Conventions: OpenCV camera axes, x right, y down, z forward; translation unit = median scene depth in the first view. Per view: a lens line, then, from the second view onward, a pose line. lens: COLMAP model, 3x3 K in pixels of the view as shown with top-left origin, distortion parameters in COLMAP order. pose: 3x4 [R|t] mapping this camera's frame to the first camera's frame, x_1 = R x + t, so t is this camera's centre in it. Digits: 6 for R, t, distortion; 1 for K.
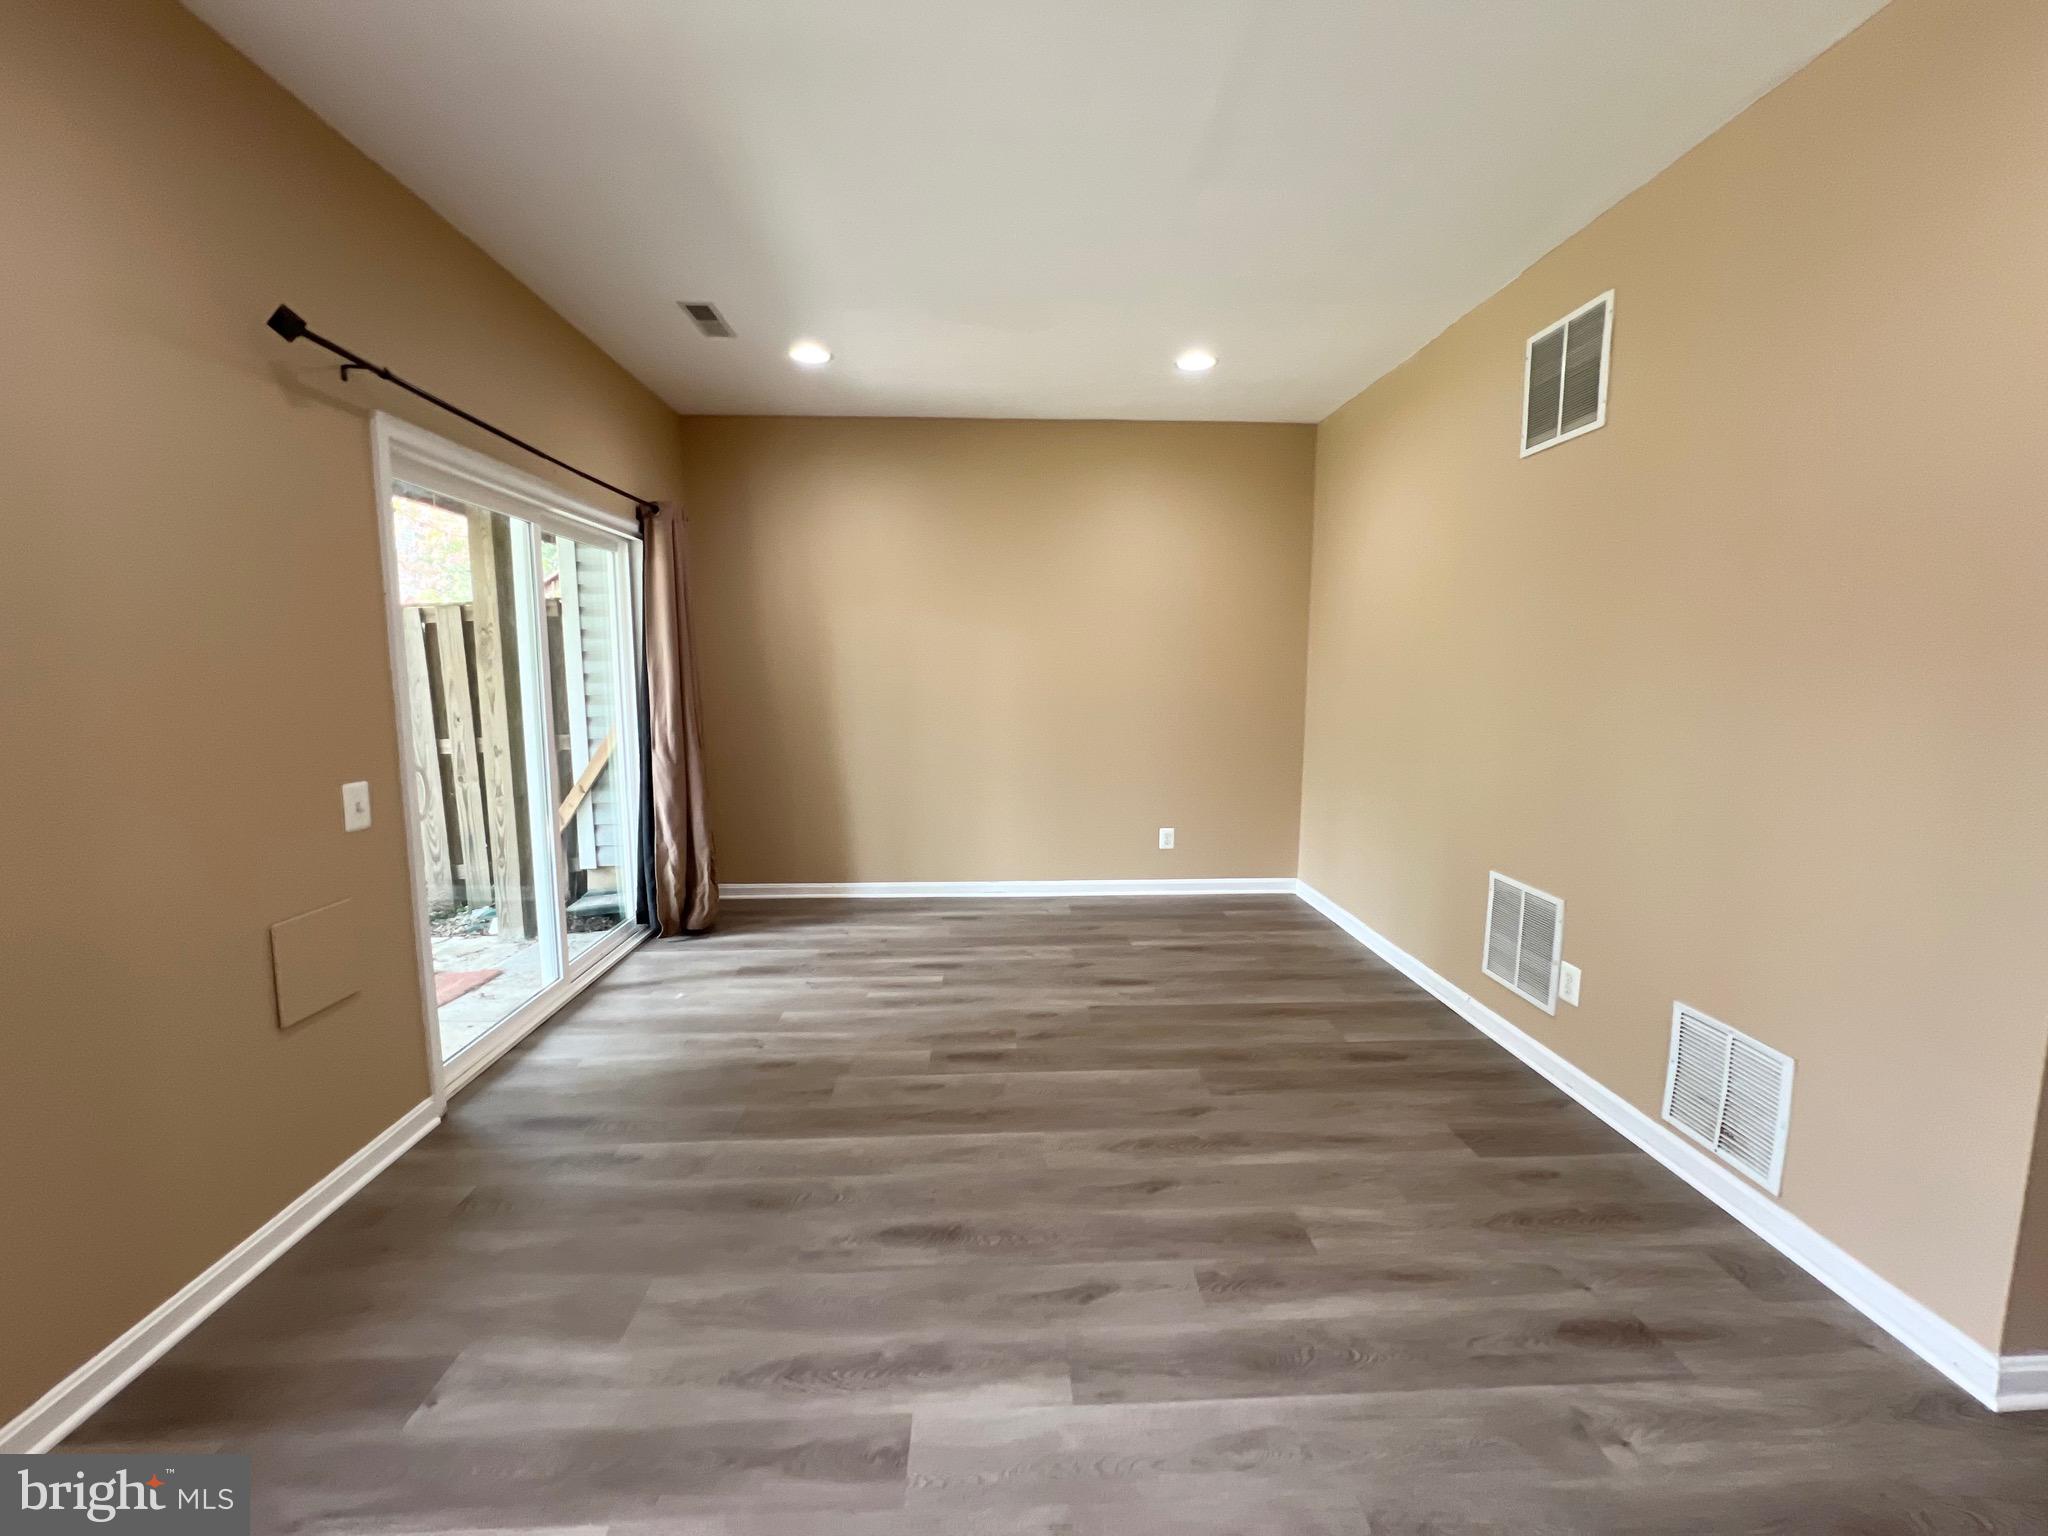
lens RADIAL K [[821.5, 0, 1023.5], [0, 821.5, 767.5], [0, 0, 1]] dist [-0.003481, 0.000964]
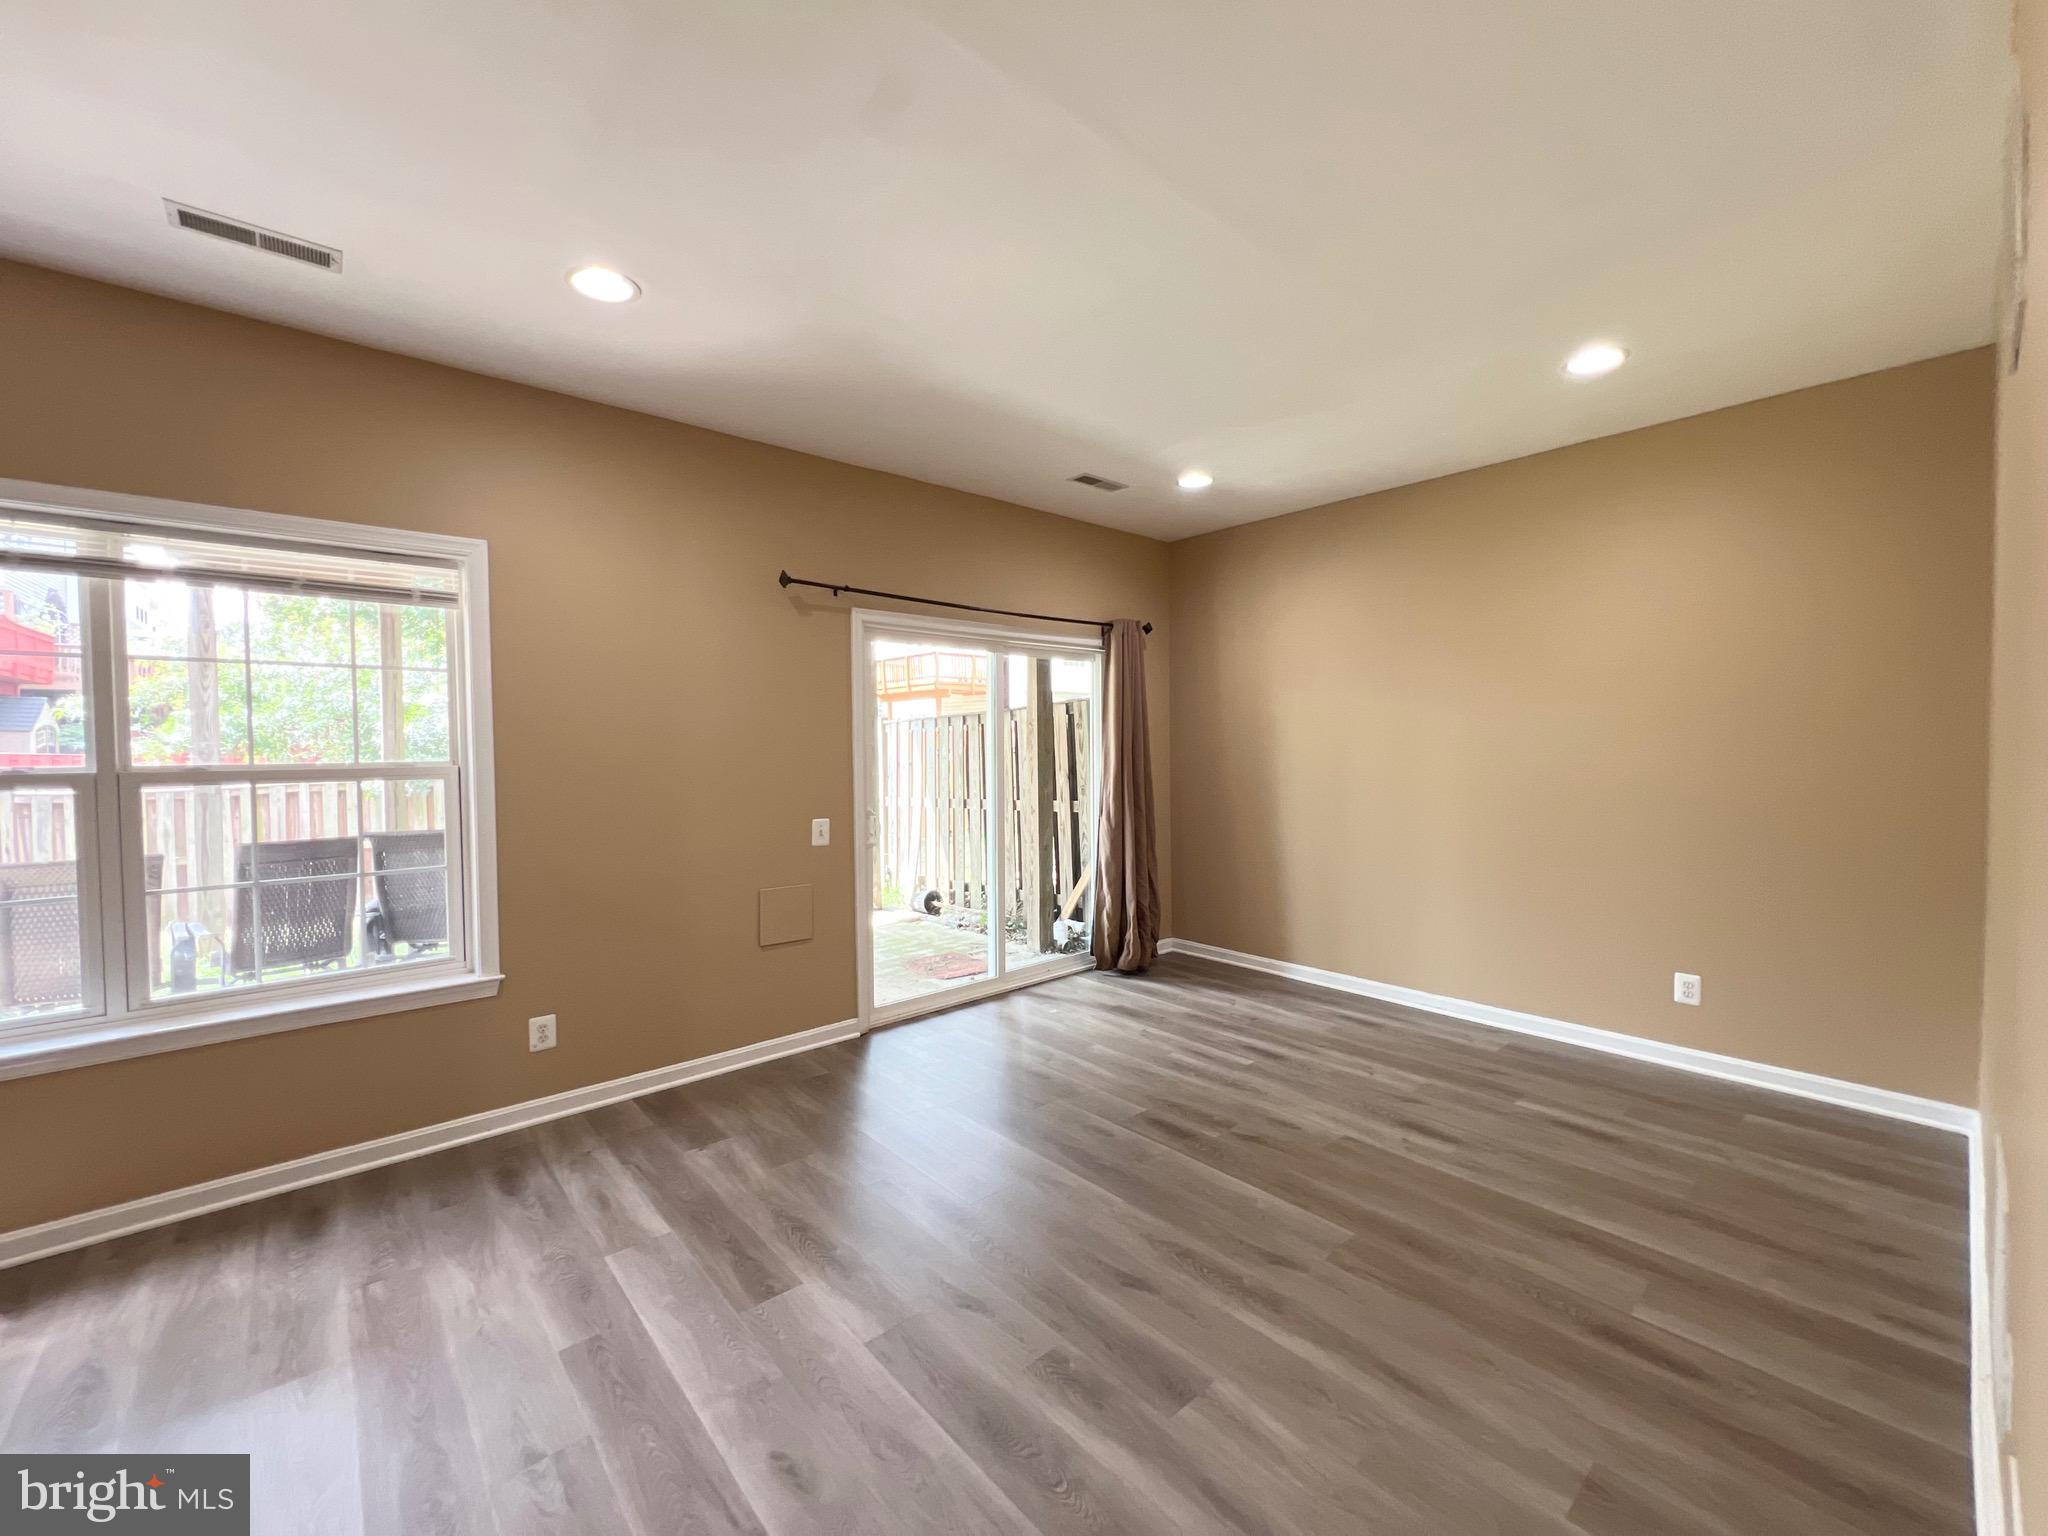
lens RADIAL K [[821.5, 0, 1021.6], [0, 821.5, 768.5], [0, 0, 1]] dist [-0.003481, 0.000964]
pose [[0.623360, 0.015680, -0.781777, 0.665992], [-0.086924, 0.994992, -0.049353, -0.031946], [0.777088, 0.098720, 0.621601, 0.182516]]
